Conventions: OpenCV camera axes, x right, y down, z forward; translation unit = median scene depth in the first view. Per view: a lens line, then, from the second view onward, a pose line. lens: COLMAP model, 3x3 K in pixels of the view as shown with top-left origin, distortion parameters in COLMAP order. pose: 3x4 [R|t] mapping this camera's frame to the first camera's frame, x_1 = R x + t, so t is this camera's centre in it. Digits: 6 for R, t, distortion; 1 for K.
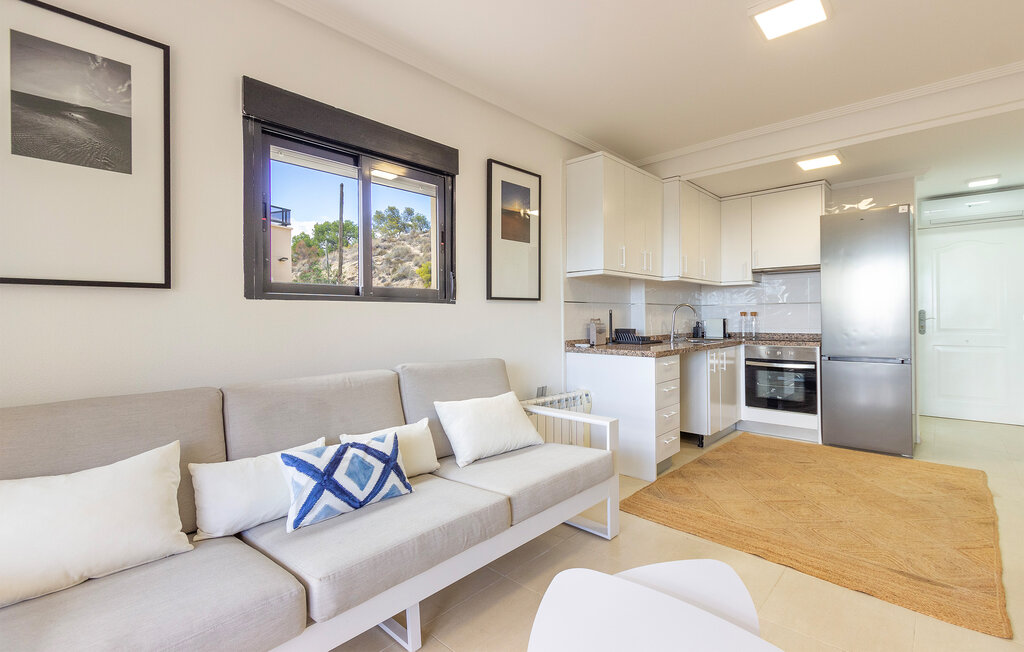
lens RADIAL K [[463.7, 0, 513.9], [0, 463.7, 314.0], [0, 0, 1]] dist [0.002919, 0.000447]
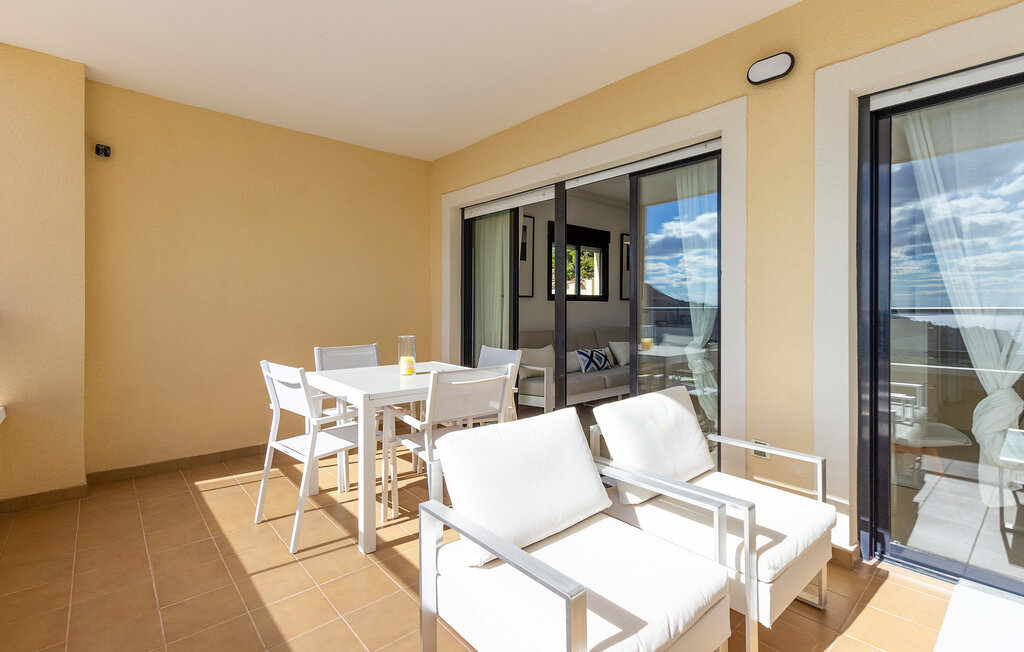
lens RADIAL K [[463.7, 0, 513.9], [0, 463.7, 314.0], [0, 0, 1]] dist [0.002919, 0.000447]
pose [[0.995597, 0.001159, -0.093734, -0.368938], [-0.000295, 0.999957, 0.009239, 0.016059], [0.093740, -0.009171, 0.995554, -1.247094]]
